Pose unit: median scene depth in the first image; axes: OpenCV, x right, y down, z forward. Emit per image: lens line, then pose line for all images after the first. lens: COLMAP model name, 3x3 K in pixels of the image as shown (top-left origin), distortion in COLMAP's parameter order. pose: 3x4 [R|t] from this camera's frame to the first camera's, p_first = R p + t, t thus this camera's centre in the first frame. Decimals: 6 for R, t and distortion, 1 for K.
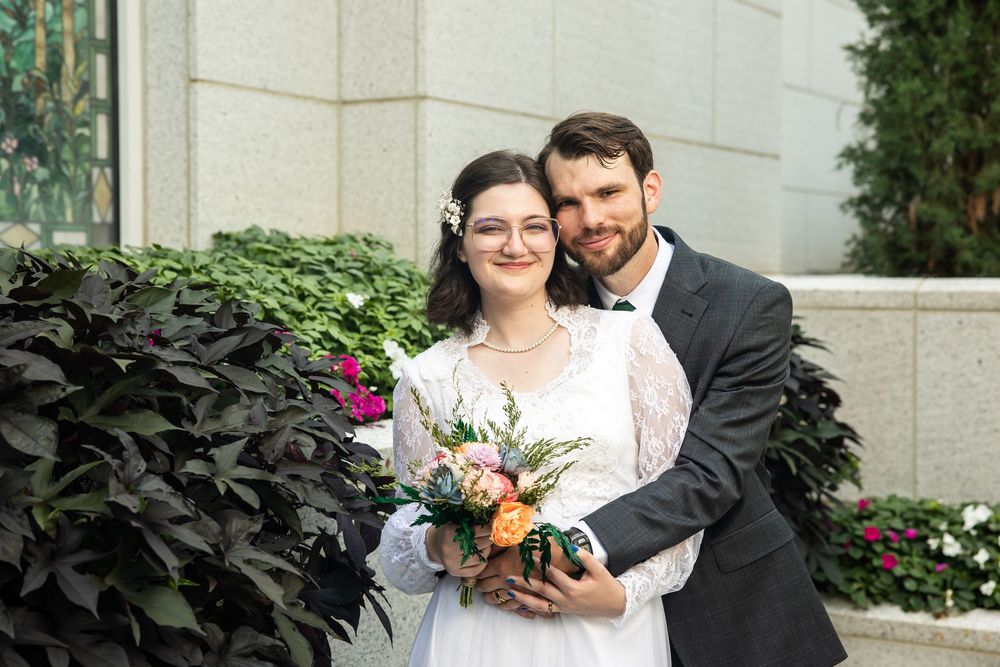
lens RADIAL K [[1574.1, 0, 493.4], [0, 1574.1, 333.4], [0, 0, 1]] dist [0.115846, 0.000000]
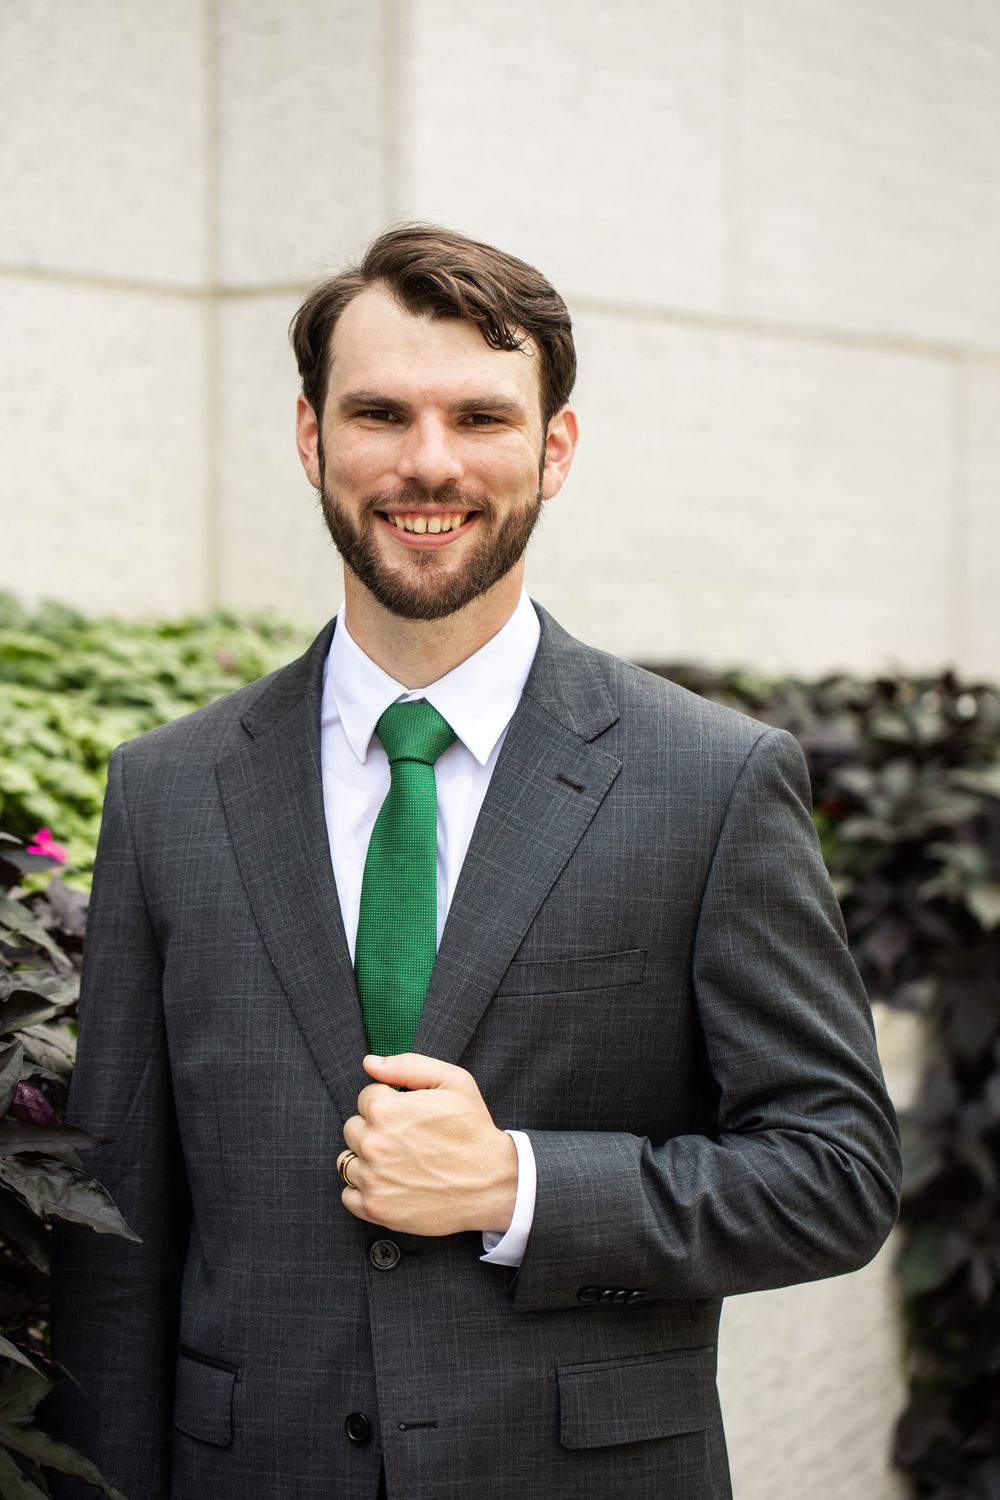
lens RADIAL K [[4249.4, 0, 566.2], [0, 4249.4, 726.0], [0, 0, 1]] dist [0.156232, 0.000000]
pose [[0.999267, -0.000217, -0.038289, 0.046899], [-0.000597, 0.999774, -0.021243, -0.006284], [0.038285, 0.021251, 0.999041, -0.157985]]
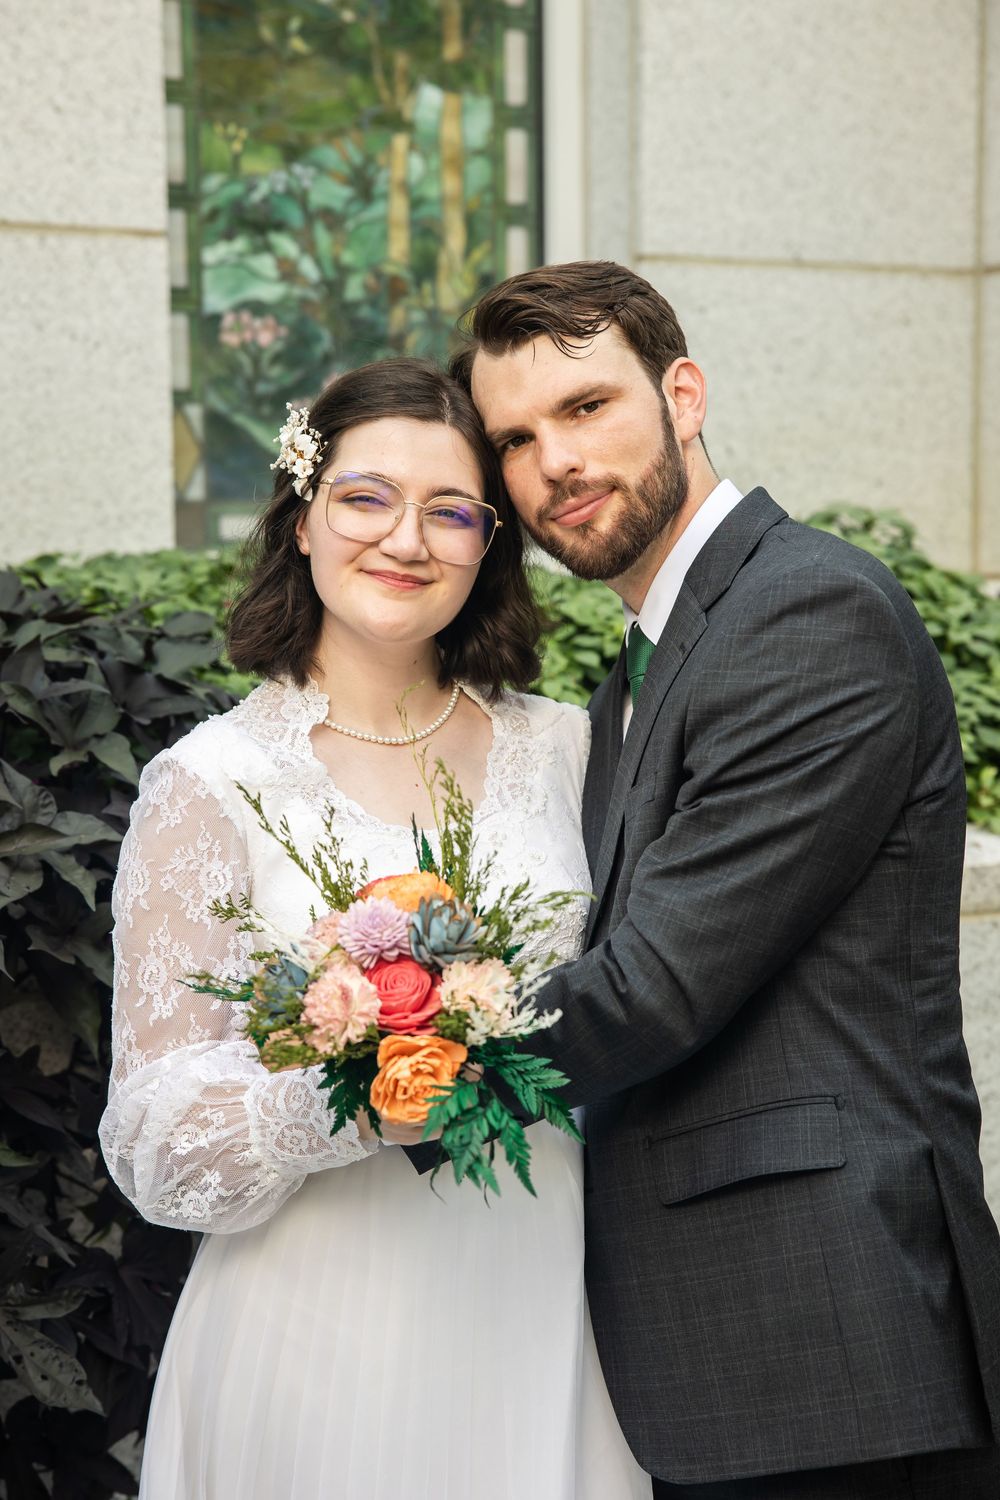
lens RADIAL K [[2458.2, 0, 506.7], [0, 2458.2, 735.2], [0, 0, 1]] dist [0.135446, 0.000000]
pose [[0.831368, 0.030455, -0.554887, 0.297545], [-0.011188, 0.999212, 0.038080, -0.014378], [0.555610, -0.025450, 0.831053, 0.192600]]
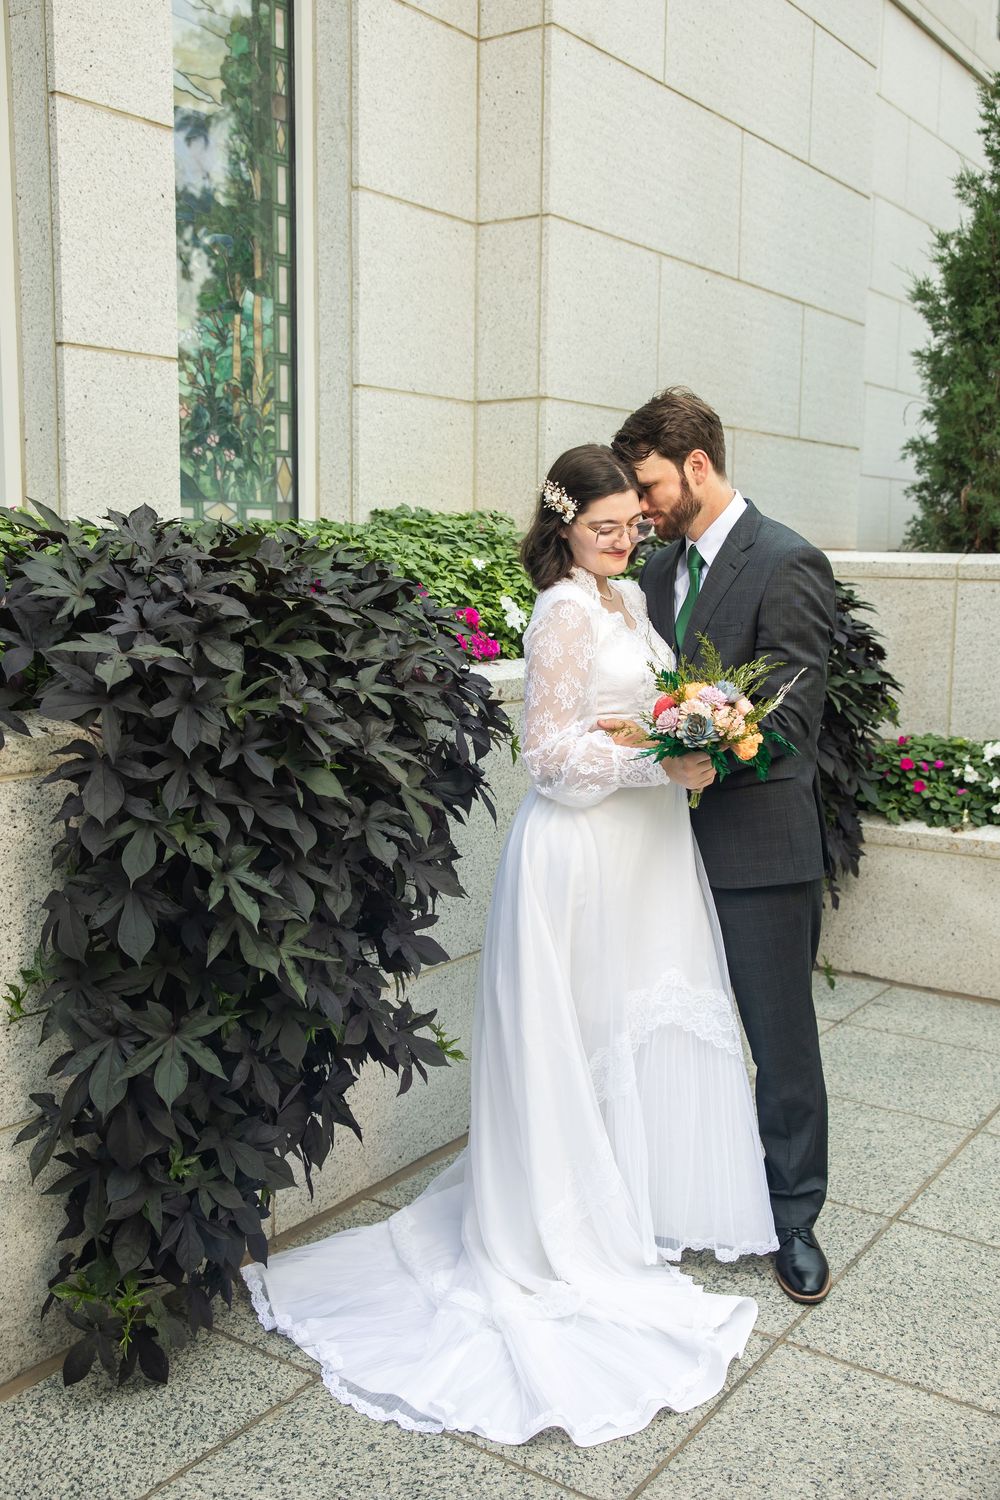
lens RADIAL K [[1362.4, 0, 487.1], [0, 1362.4, 759.6], [0, 0, 1]] dist [-0.047411, 0.062366]
pose [[0.994758, 0.021506, -0.099969, 0.024479], [-0.009976, 0.993380, 0.114442, 0.007758], [0.101768, -0.112845, 0.988387, -0.067869]]
